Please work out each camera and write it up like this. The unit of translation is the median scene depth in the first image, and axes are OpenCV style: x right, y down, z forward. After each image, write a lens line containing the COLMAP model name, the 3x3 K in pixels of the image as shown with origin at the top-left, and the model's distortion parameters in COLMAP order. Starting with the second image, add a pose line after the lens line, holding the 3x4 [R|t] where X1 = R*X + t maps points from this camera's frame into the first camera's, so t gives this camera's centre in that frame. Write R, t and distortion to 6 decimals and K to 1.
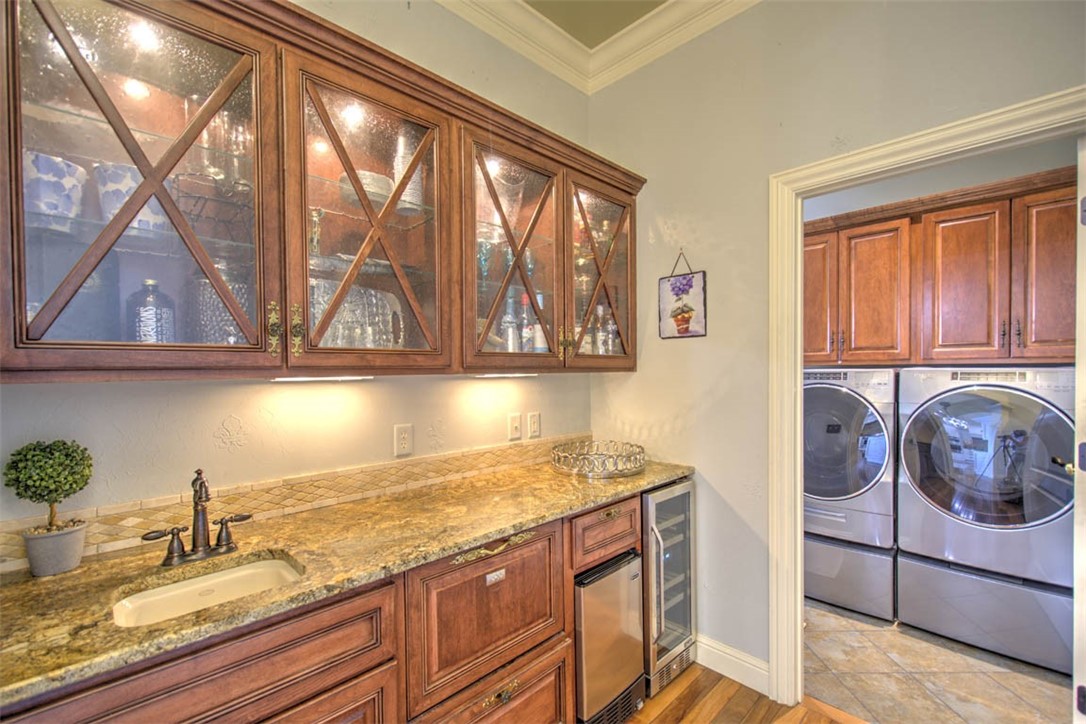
lens RADIAL K [[469.1, 0, 544.8], [0, 469.1, 367.4], [0, 0, 1]] dist [0.001005, -0.000673]
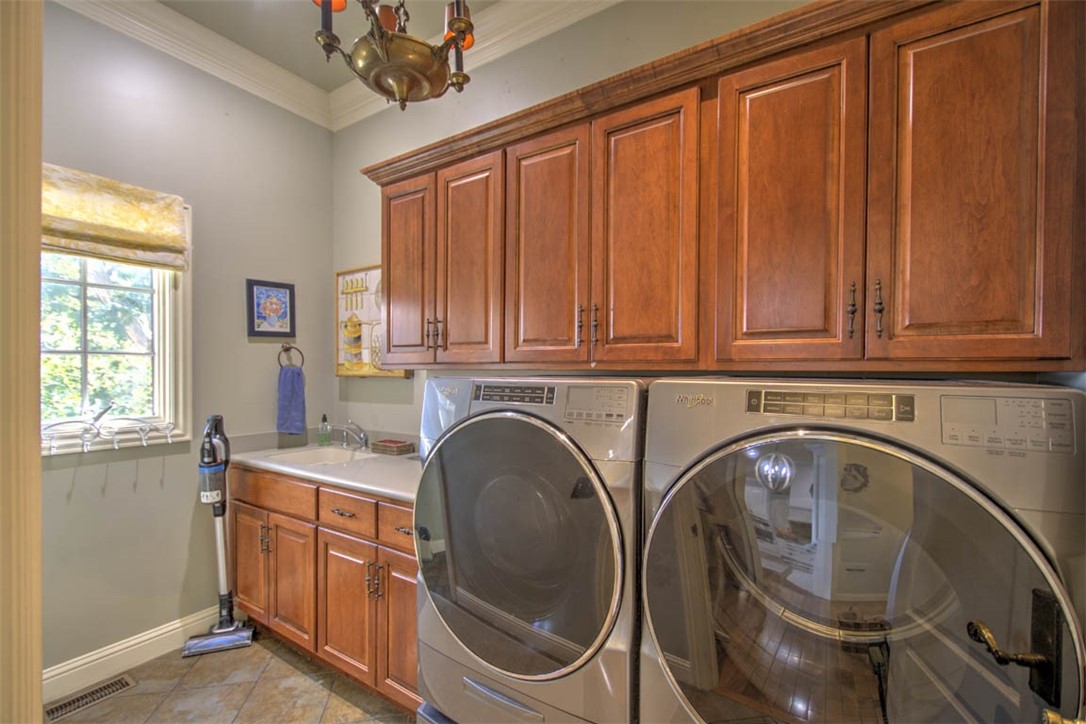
lens RADIAL K [[469.1, 0, 540.2], [0, 469.1, 367.0], [0, 0, 1]] dist [0.001005, -0.000673]
pose [[0.974641, 0.017274, 0.223105, 0.524134], [-0.016481, 0.999850, -0.005414, -0.004752], [-0.223165, 0.001600, 0.974779, 0.564840]]
